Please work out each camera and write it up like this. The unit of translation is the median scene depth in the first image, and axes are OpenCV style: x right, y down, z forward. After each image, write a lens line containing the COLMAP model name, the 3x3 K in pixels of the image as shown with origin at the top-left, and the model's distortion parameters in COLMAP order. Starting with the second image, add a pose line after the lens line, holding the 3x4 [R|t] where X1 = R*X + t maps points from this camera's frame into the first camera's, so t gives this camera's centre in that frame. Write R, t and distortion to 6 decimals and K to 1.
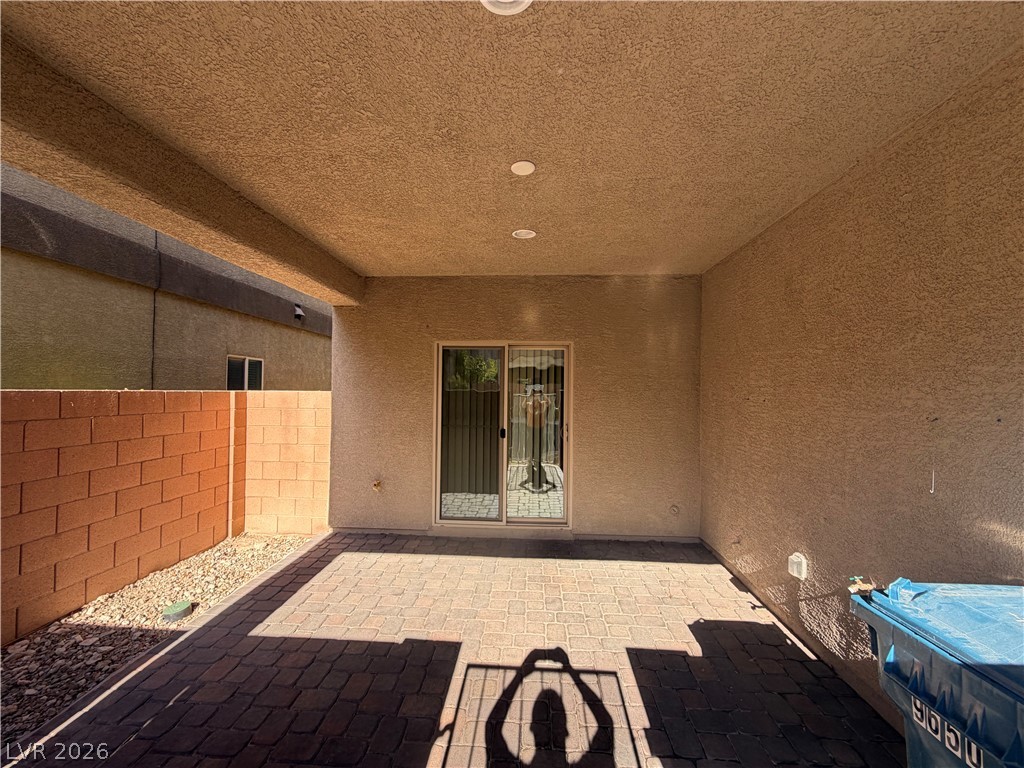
lens RADIAL K [[407.2, 0, 512.0], [0, 407.2, 384.0], [0, 0, 1]] dist [-0.001098, 0.000505]
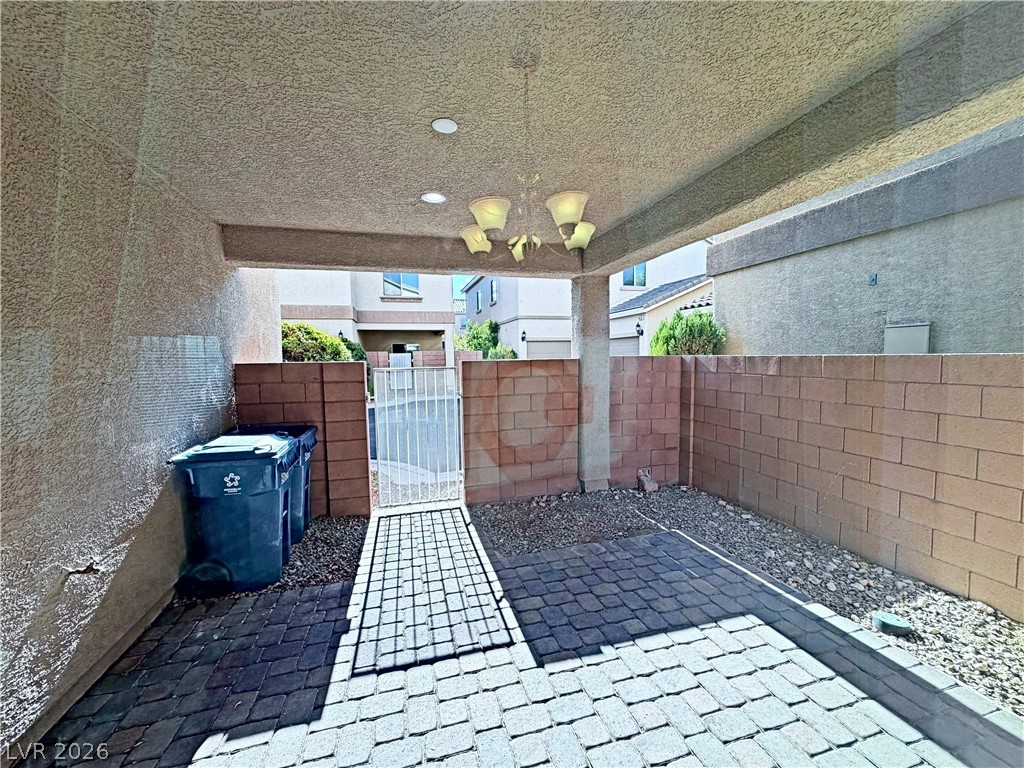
lens RADIAL K [[407.2, 0, 512.0], [0, 407.2, 384.0], [0, 0, 1]] dist [-0.001098, 0.000505]
pose [[-0.947653, 0.027724, -0.318098, 0.186446], [0.012208, 0.998641, 0.050668, 0.029663], [0.319070, 0.044133, -0.946703, 1.899108]]
